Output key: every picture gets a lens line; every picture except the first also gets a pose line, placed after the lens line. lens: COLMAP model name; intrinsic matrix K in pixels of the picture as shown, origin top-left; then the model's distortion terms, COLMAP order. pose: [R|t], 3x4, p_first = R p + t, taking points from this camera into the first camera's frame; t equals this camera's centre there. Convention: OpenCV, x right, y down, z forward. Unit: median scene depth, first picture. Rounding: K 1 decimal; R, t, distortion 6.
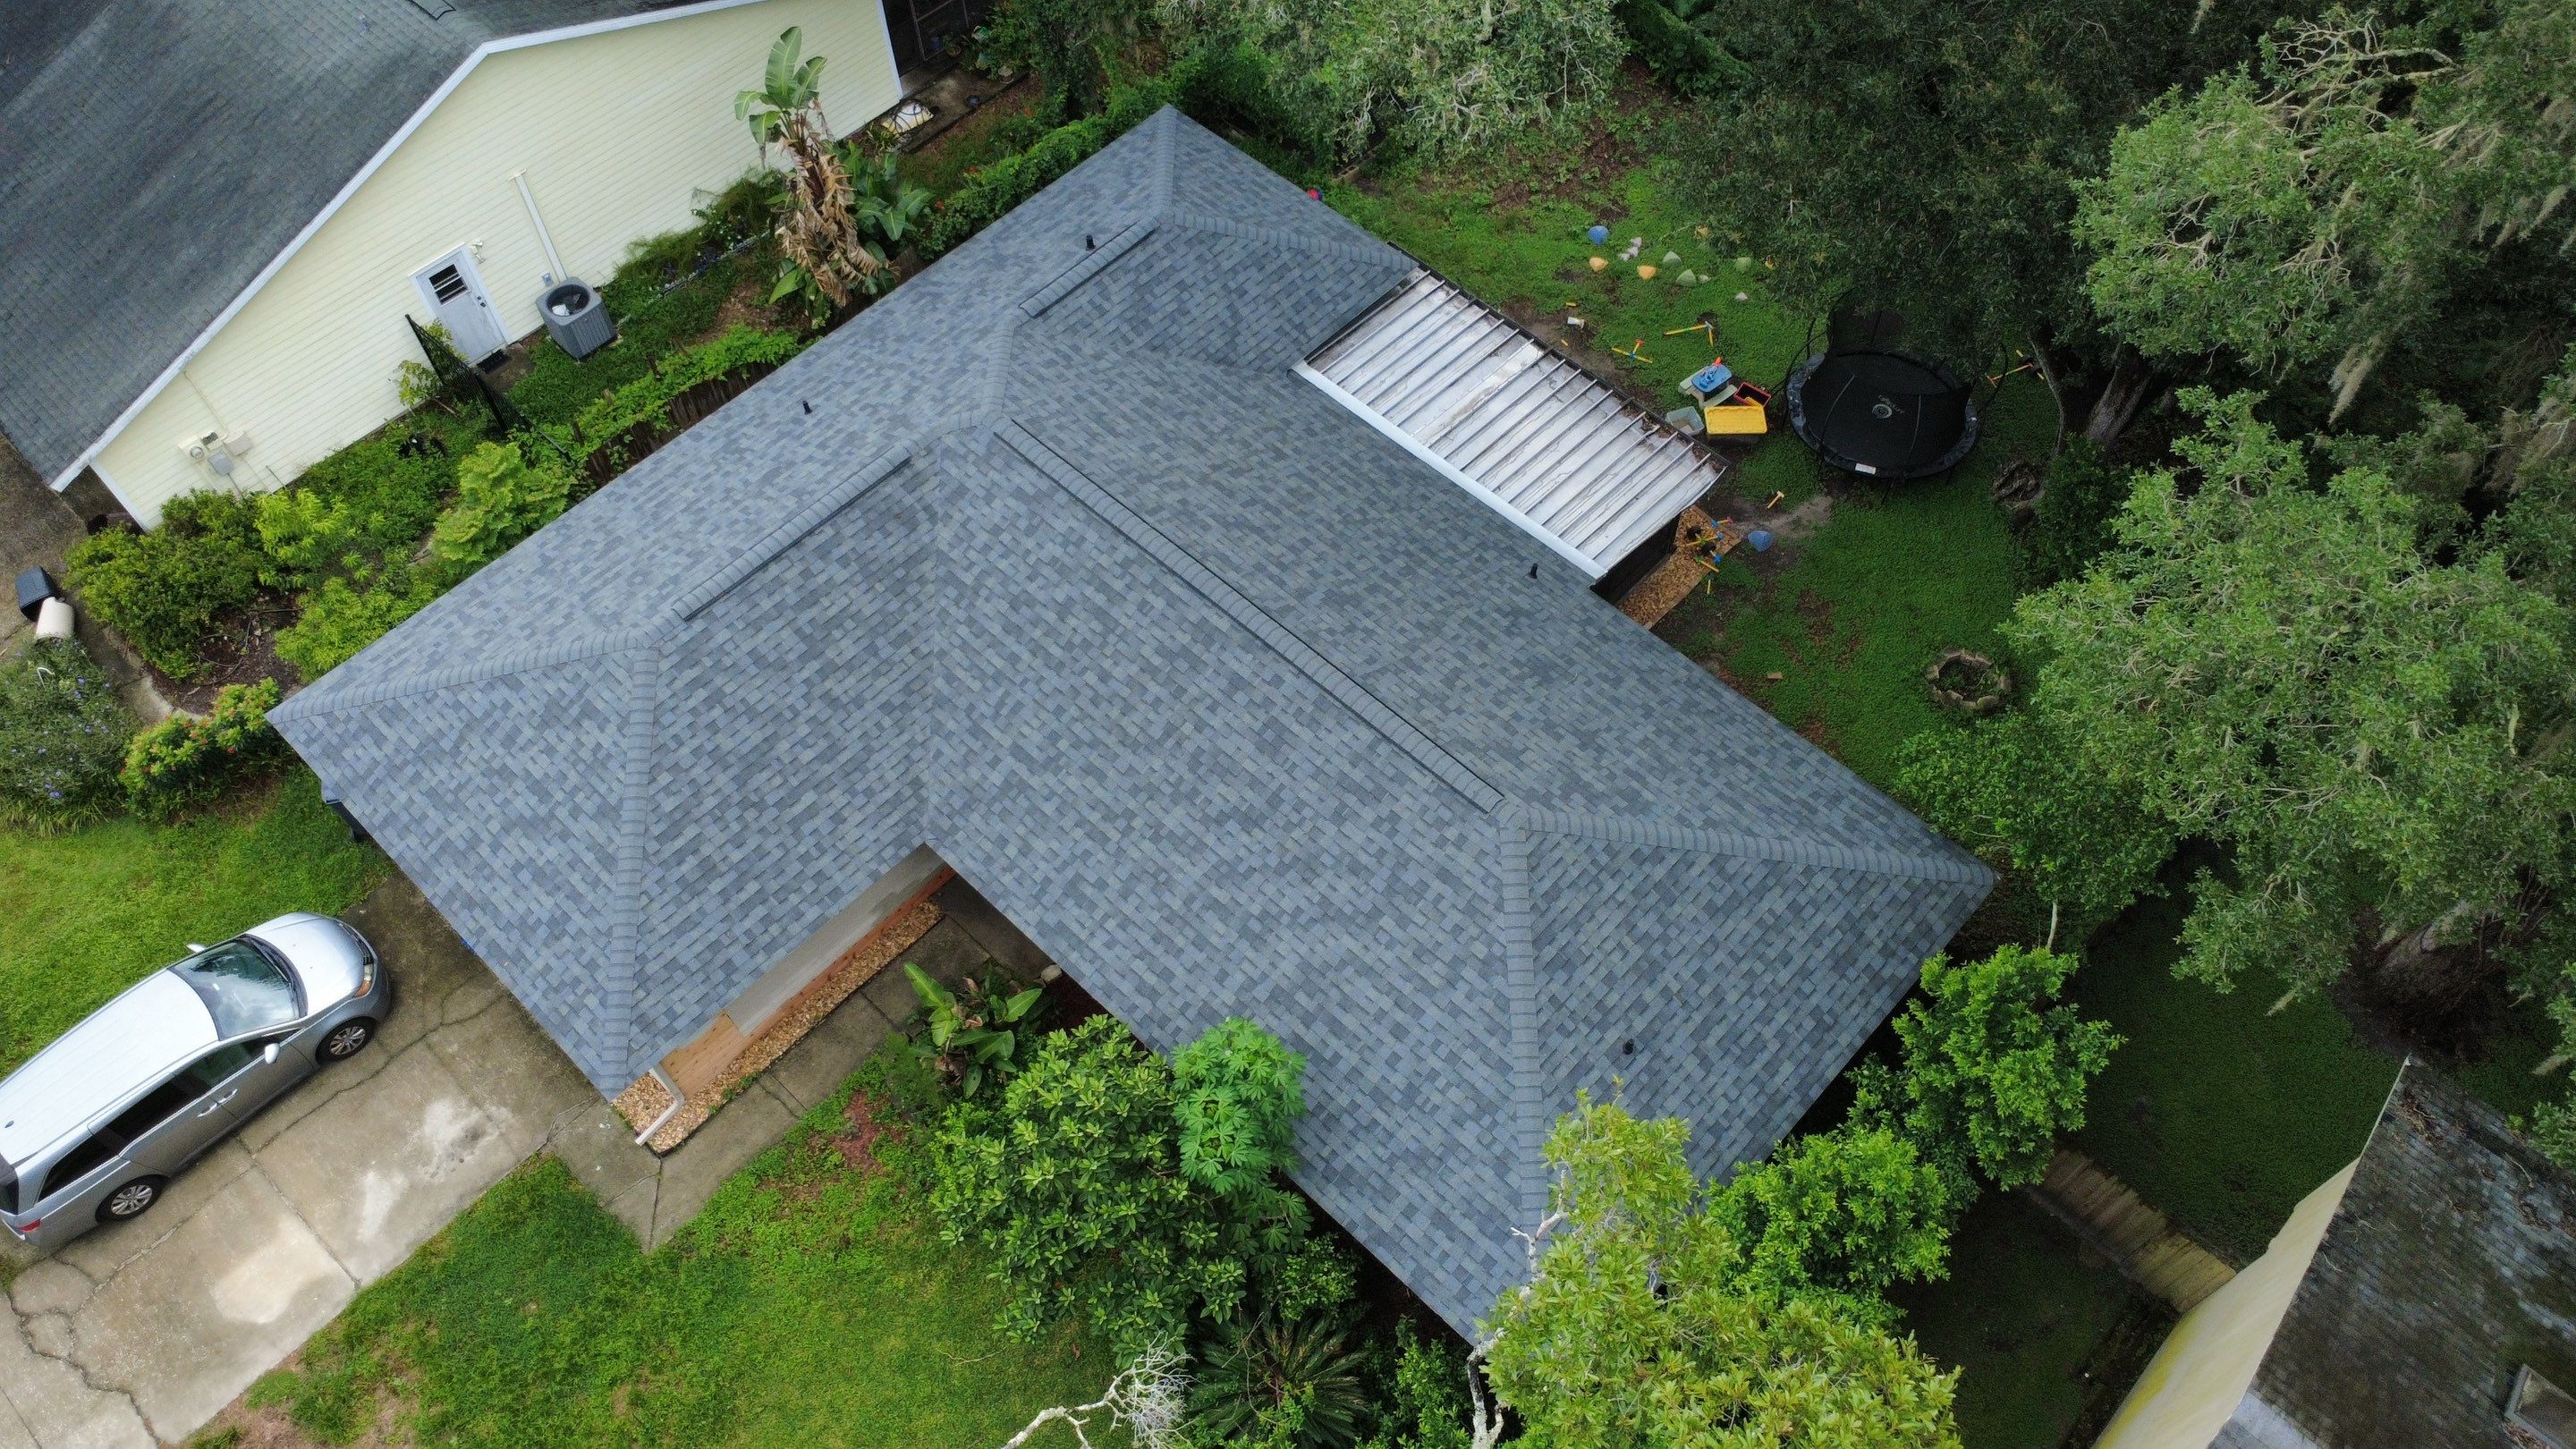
lens RADIAL K [[1868.6, 0, 1285.6], [0, 1868.6, 730.0], [0, 0, 1]] dist [-0.004813, 0.008414]
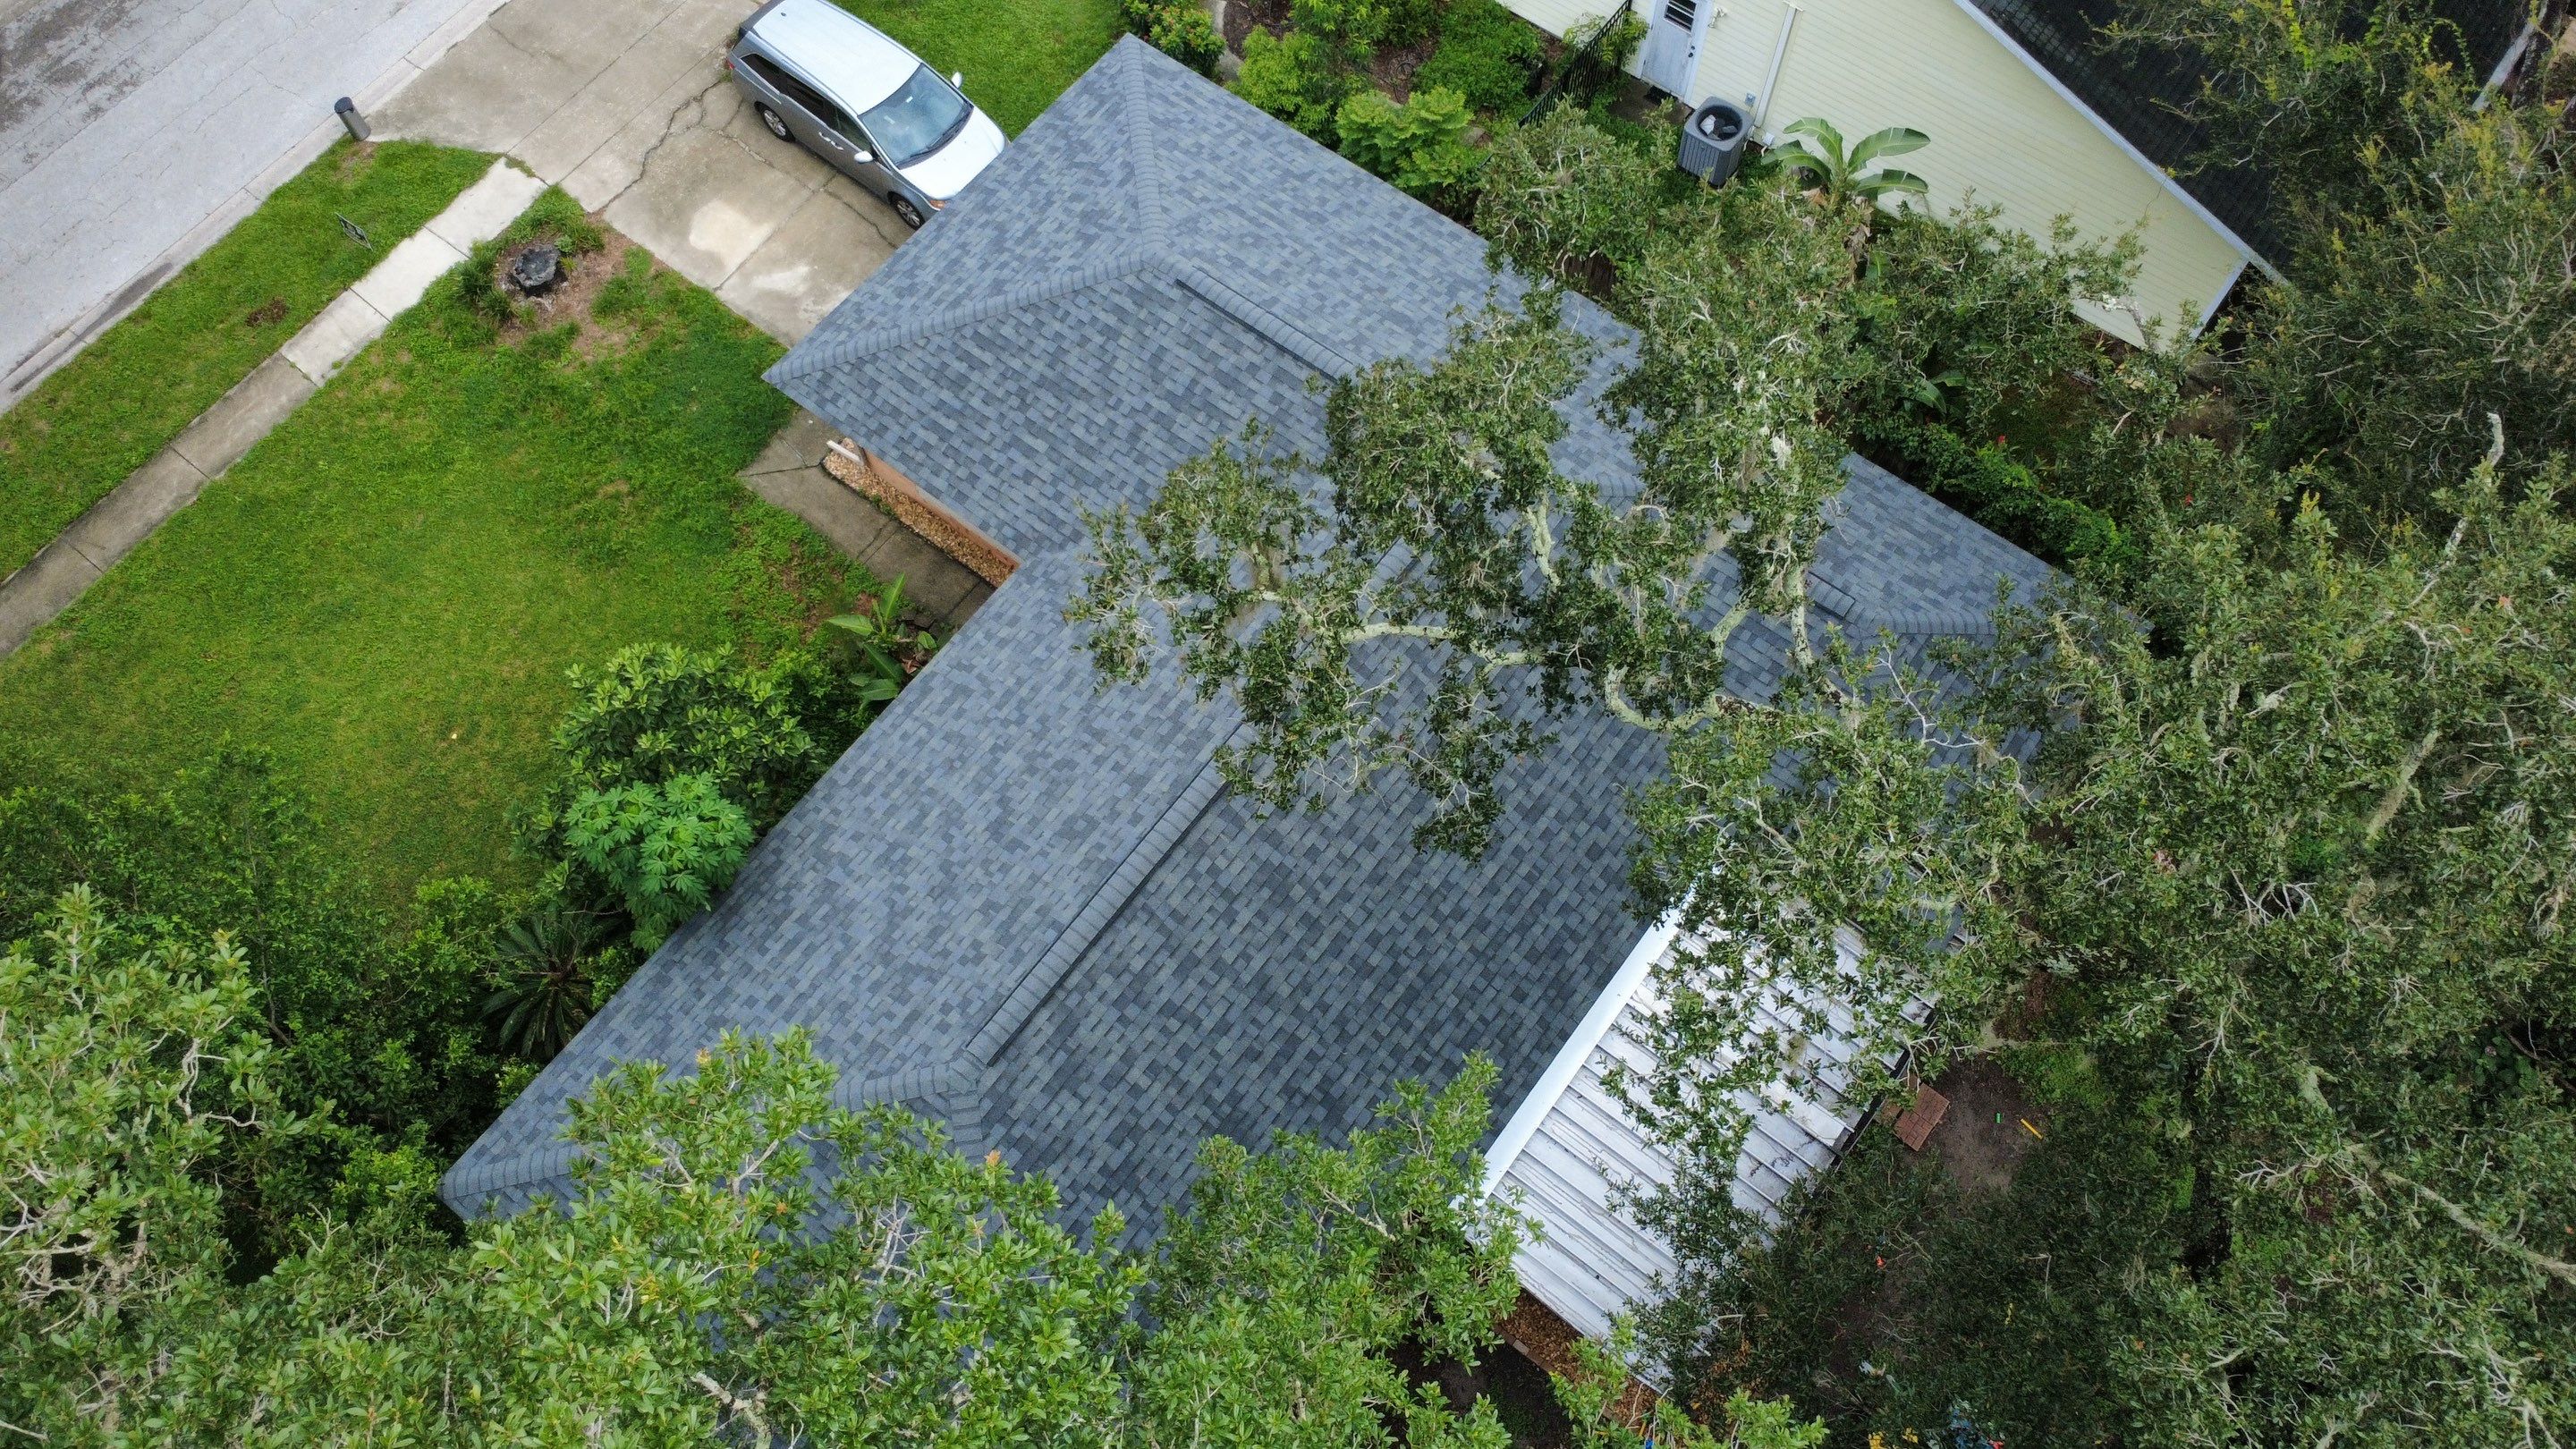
lens RADIAL K [[1868.6, 0, 1282.3], [0, 1868.6, 724.4], [0, 0, 1]] dist [-0.004813, 0.008414]
pose [[0.105172, 0.904069, -0.414243, 0.321518], [-0.825287, 0.311755, 0.470861, -0.501957], [0.554834, 0.292348, 0.778904, 0.299461]]
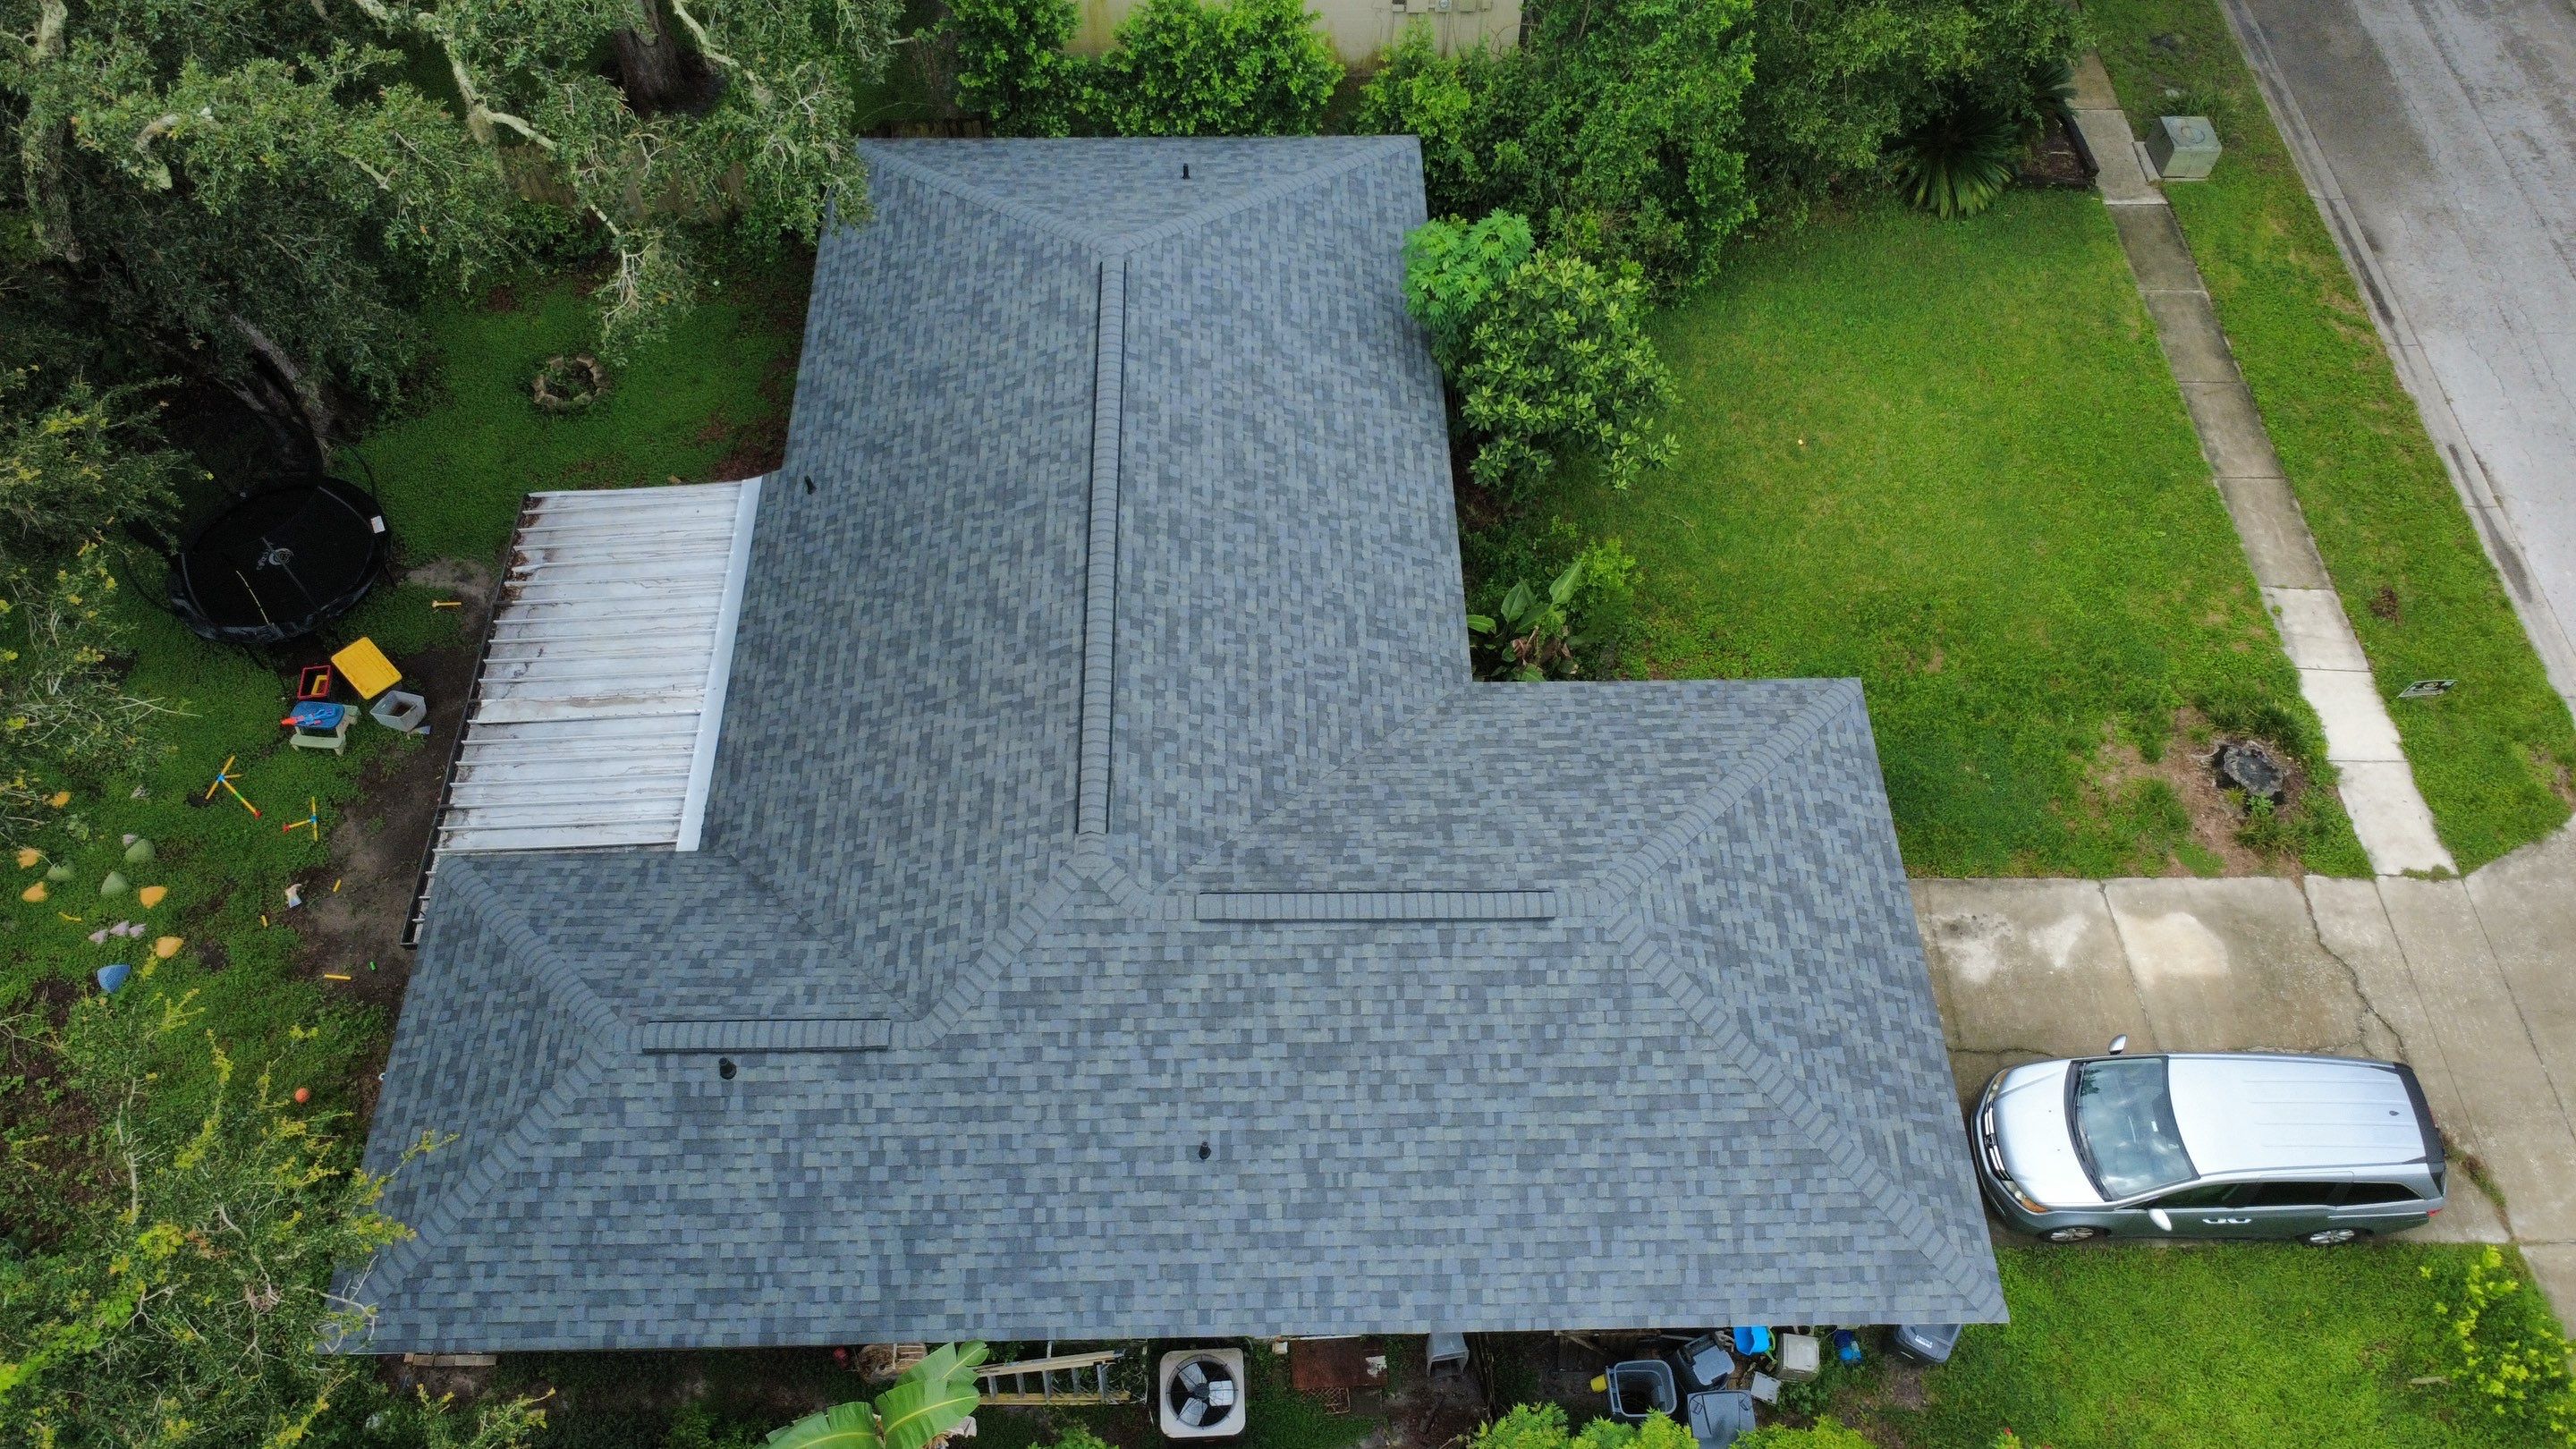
lens RADIAL K [[1868.6, 0, 1284.5], [0, 1868.6, 723.2], [0, 0, 1]] dist [-0.004813, 0.008414]
pose [[-0.706977, -0.588701, 0.391936, -0.507135], [0.590865, -0.187100, 0.784775, -0.748534], [-0.388667, 0.786399, 0.480119, 0.576921]]
